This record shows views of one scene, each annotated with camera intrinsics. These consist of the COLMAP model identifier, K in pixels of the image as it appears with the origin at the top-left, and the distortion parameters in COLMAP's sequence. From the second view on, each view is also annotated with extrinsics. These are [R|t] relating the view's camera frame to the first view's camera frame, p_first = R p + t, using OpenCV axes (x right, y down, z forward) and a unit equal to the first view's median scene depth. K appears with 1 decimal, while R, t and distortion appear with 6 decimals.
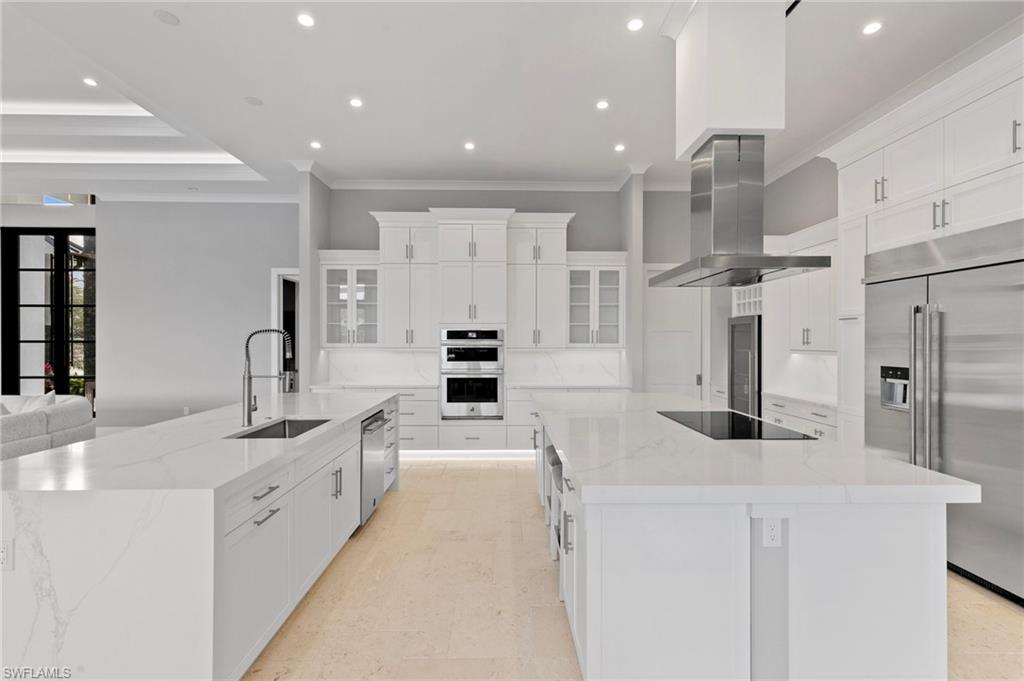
lens RADIAL K [[459.3, 0, 510.8], [0, 459.3, 340.4], [0, 0, 1]] dist [0.008170, -0.001837]
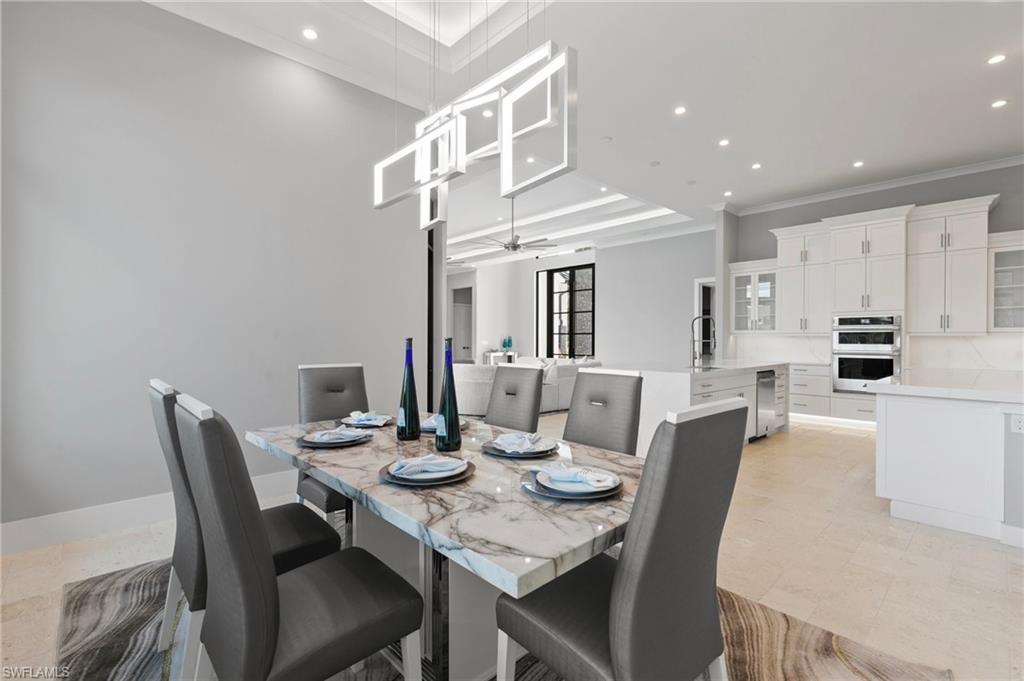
lens RADIAL K [[459.3, 0, 509.7], [0, 459.3, 340.5], [0, 0, 1]] dist [0.008170, -0.001837]
pose [[0.668358, 0.004074, -0.743829, 0.180701], [-0.003968, 0.999990, 0.001912, 0.038085], [0.743829, 0.001674, 0.668367, -0.439613]]
